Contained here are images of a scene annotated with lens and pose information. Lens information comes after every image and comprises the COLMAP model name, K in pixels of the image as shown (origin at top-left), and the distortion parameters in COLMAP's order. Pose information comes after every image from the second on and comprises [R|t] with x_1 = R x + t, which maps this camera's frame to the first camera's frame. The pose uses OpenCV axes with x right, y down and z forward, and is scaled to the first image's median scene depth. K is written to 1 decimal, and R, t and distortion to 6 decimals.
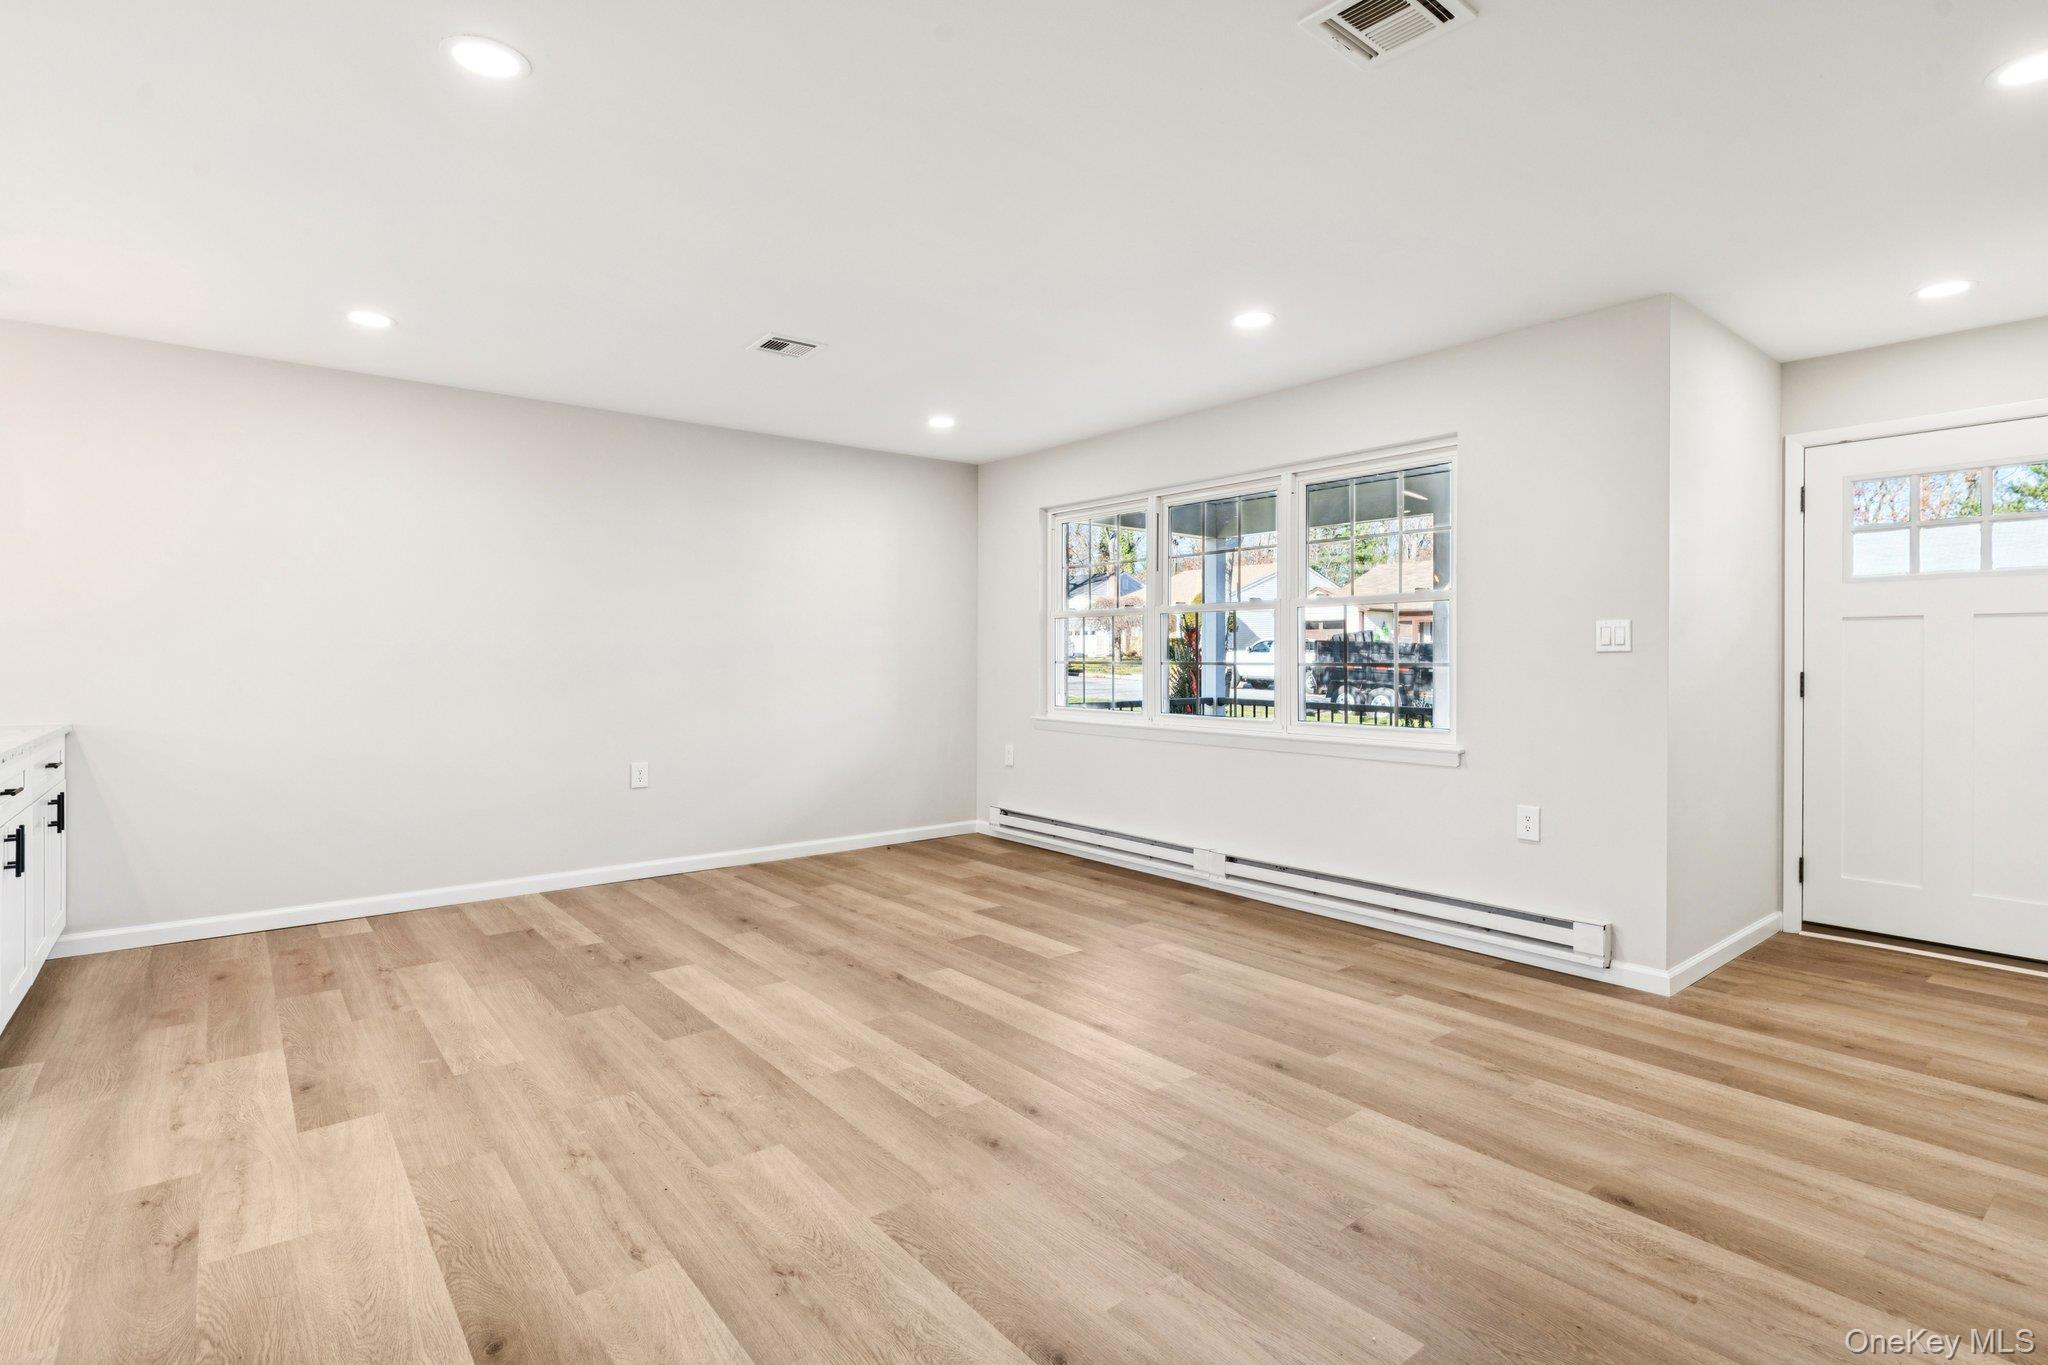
lens RADIAL K [[1002.1, 0, 1021.2], [0, 1002.1, 664.4], [0, 0, 1]] dist [-0.000501, -0.000426]
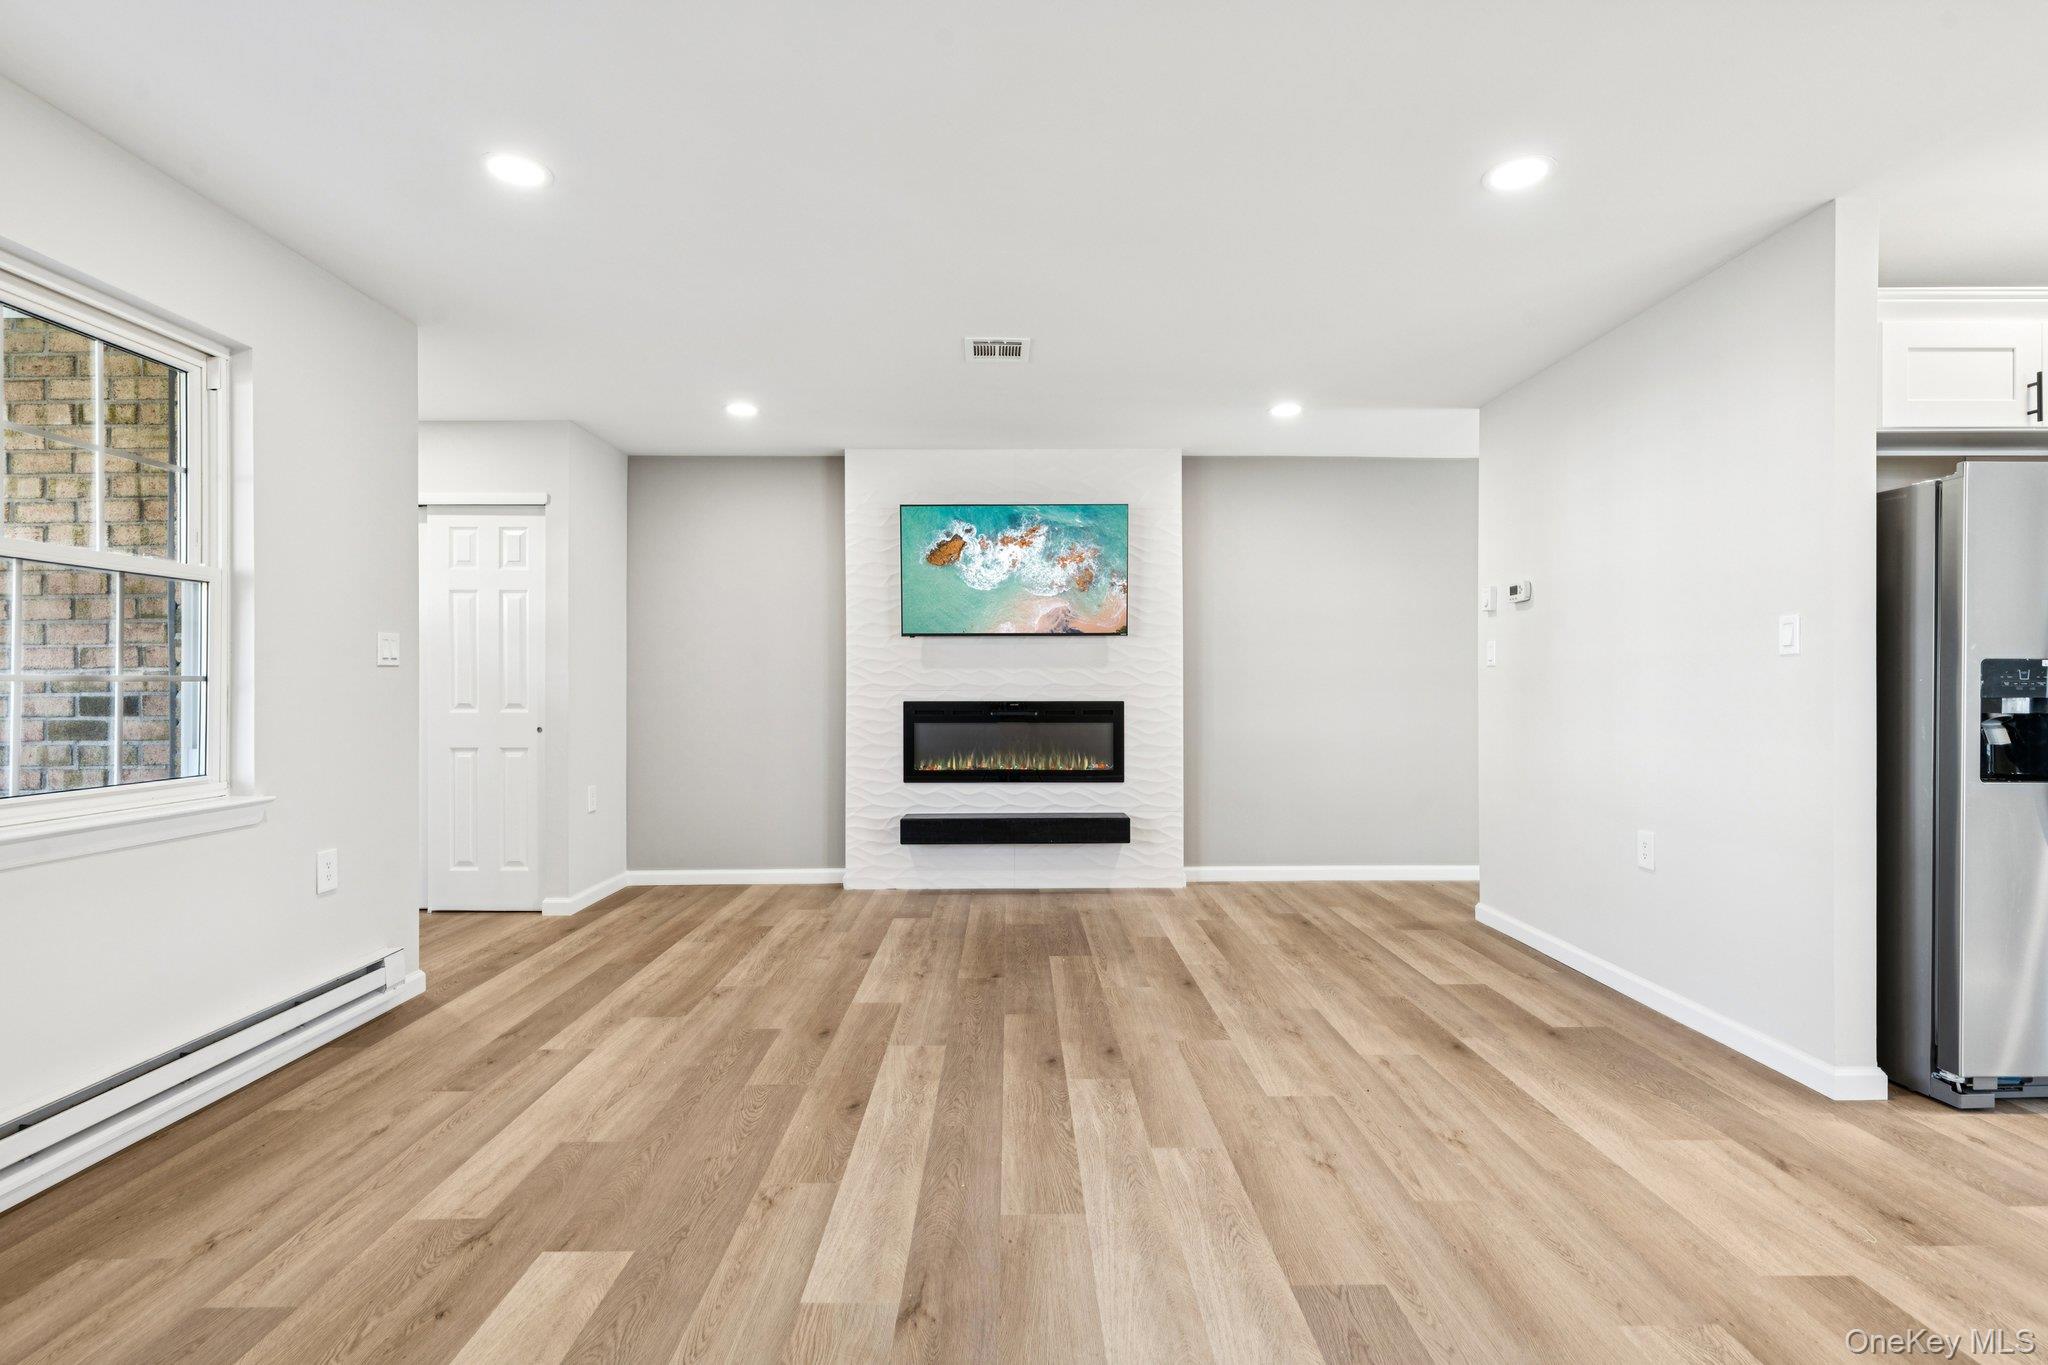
lens RADIAL K [[950.0, 0, 1024.0], [0, 950.0, 682.5], [0, 0, 1]] dist [-0.000673, -0.000422]
pose [[-0.789832, 0.001067, 0.613322, -0.535291], [0.003659, 0.999989, 0.002973, 0.003706], [-0.613312, 0.004593, -0.789827, 1.583190]]
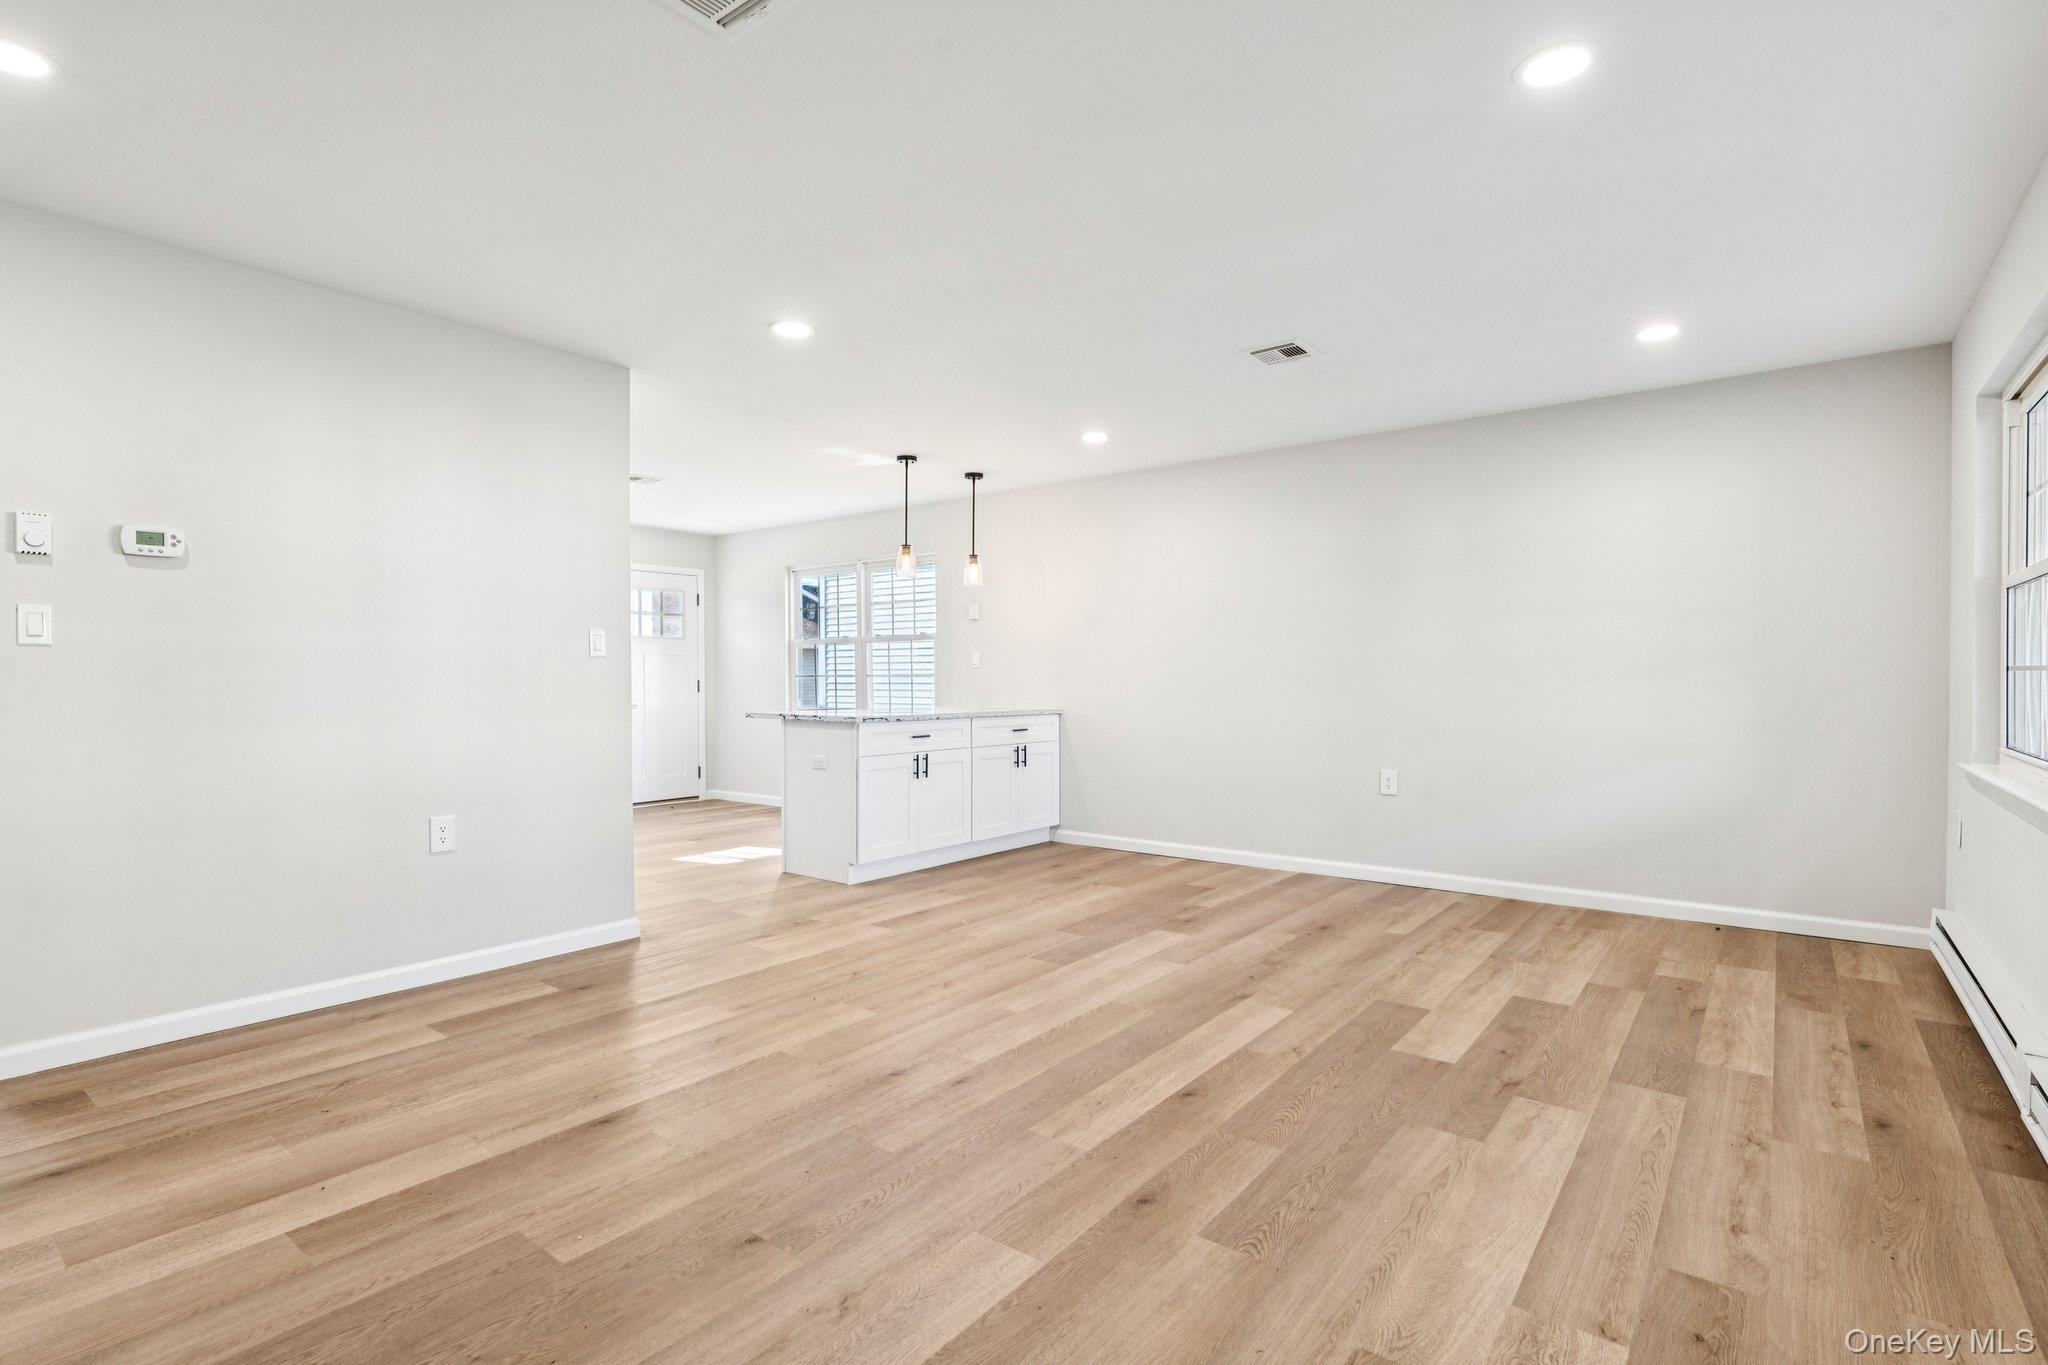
lens RADIAL K [[970.5, 0, 1012.7], [0, 970.5, 685.4], [0, 0, 1]] dist [0.000311, 0.000224]
pose [[0.224483, 0.005256, -0.974464, 0.868490], [-0.005132, 0.999978, 0.004211, 0.014253], [0.974464, 0.004056, 0.224505, 0.687918]]
